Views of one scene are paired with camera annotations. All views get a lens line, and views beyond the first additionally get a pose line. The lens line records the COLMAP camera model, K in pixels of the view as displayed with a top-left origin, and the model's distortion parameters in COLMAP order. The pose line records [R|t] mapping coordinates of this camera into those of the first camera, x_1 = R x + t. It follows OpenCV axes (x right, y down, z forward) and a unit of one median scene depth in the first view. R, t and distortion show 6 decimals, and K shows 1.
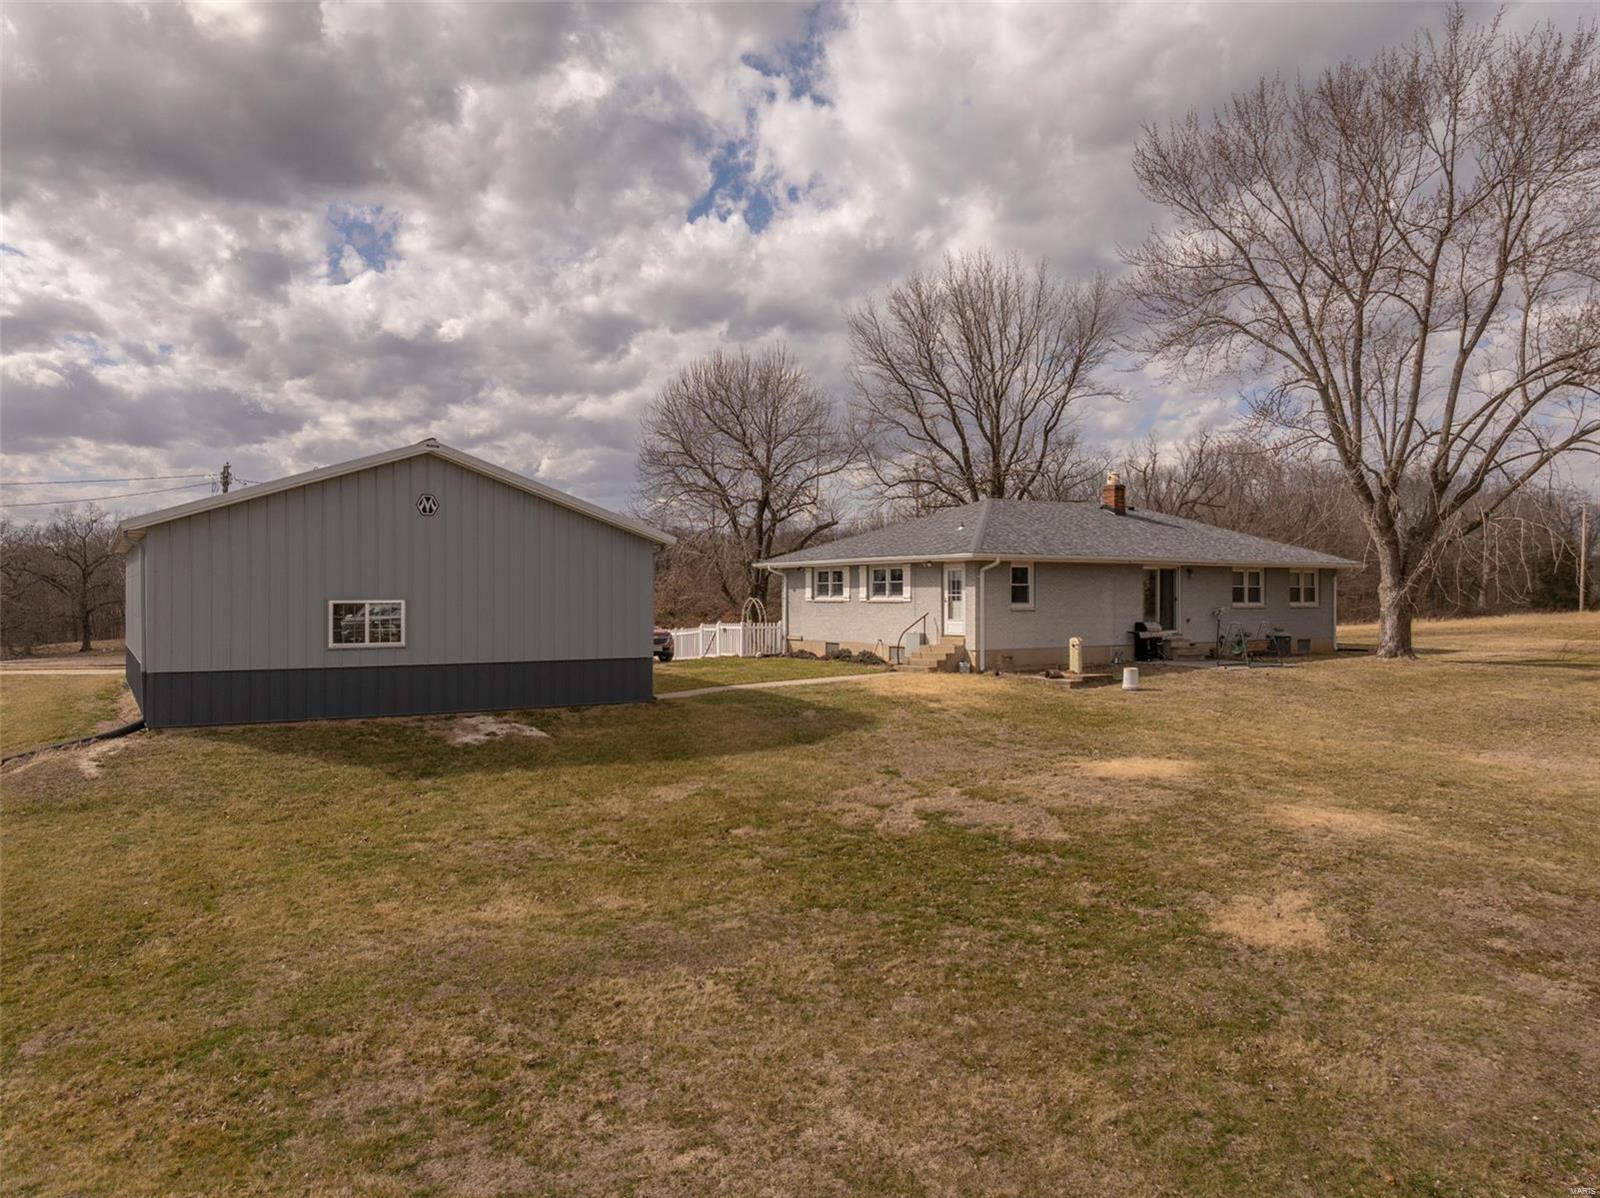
lens RADIAL K [[1123.7, 0, 820.8], [0, 1123.7, 595.2], [0, 0, 1]] dist [-0.047580, 0.018770]
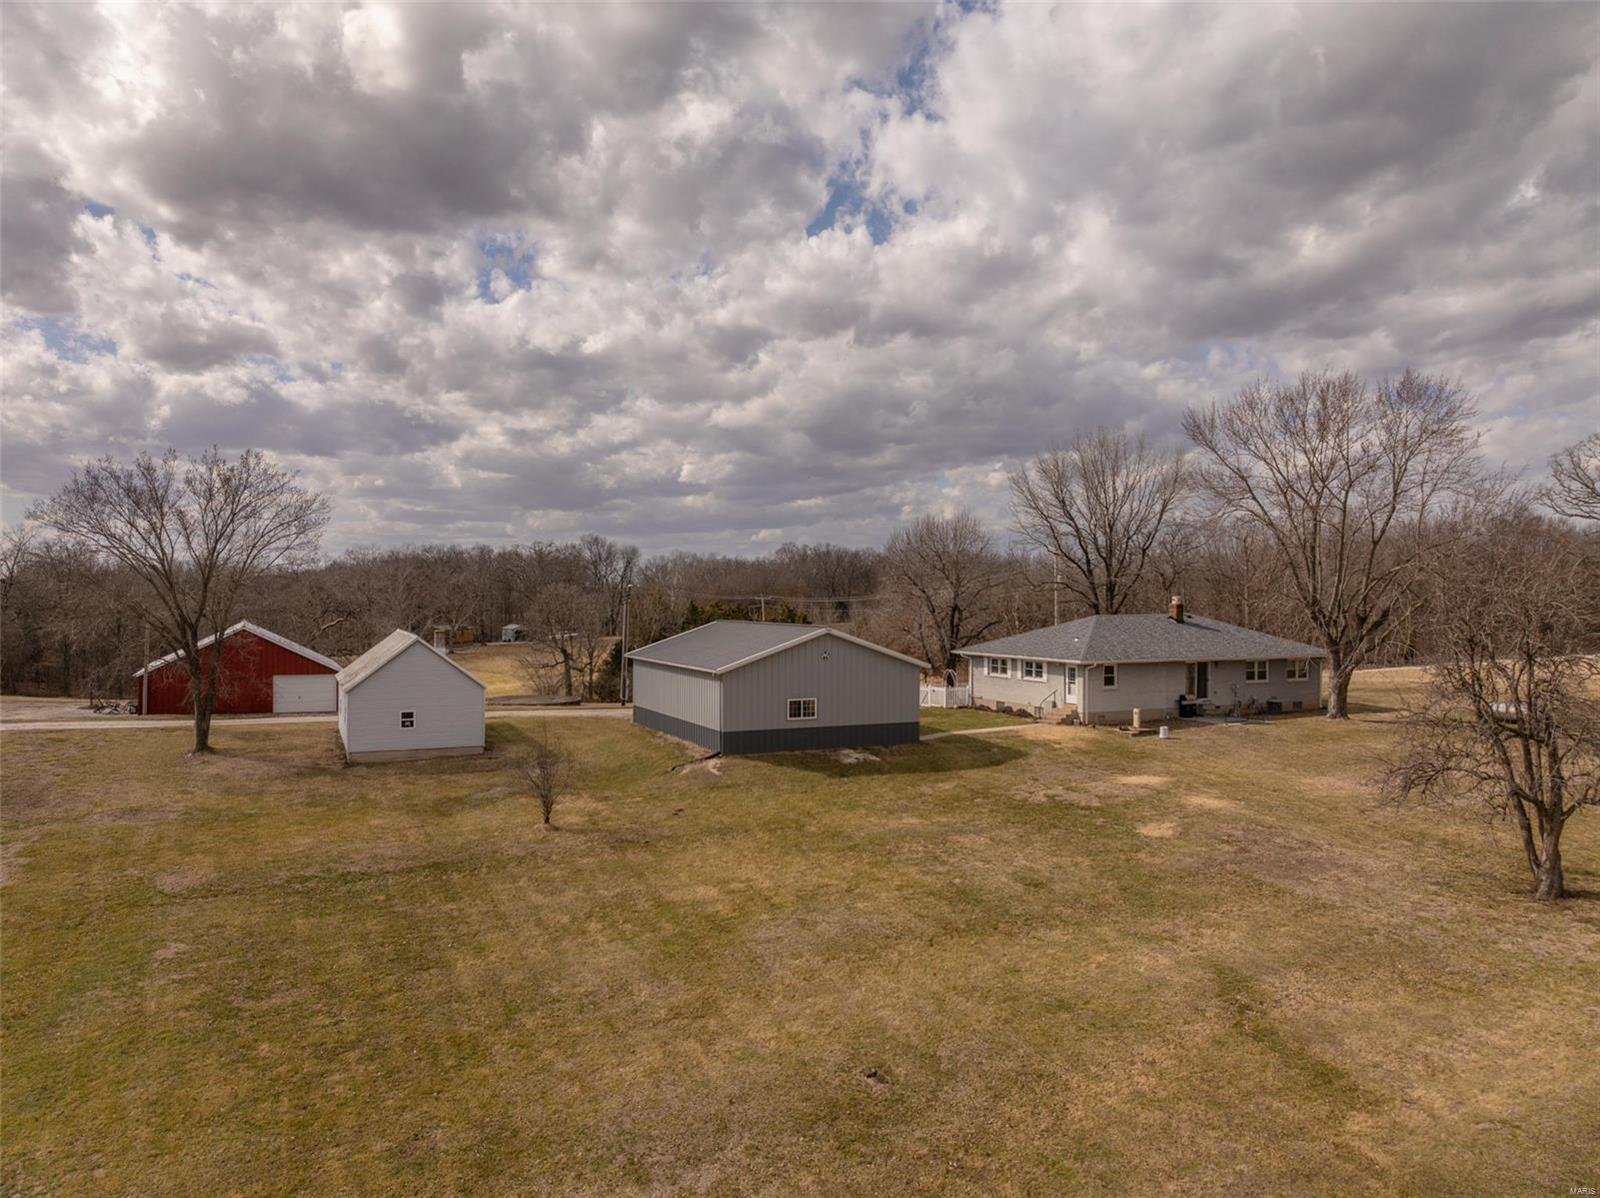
lens RADIAL K [[1123.7, 0, 820.8], [0, 1123.7, 595.2], [0, 0, 1]] dist [-0.047580, 0.018770]
pose [[0.991779, 0.004208, -0.127897, -0.049987], [-0.004513, 0.999988, -0.002093, -0.132104], [0.127886, 0.002653, 0.991785, -0.828621]]
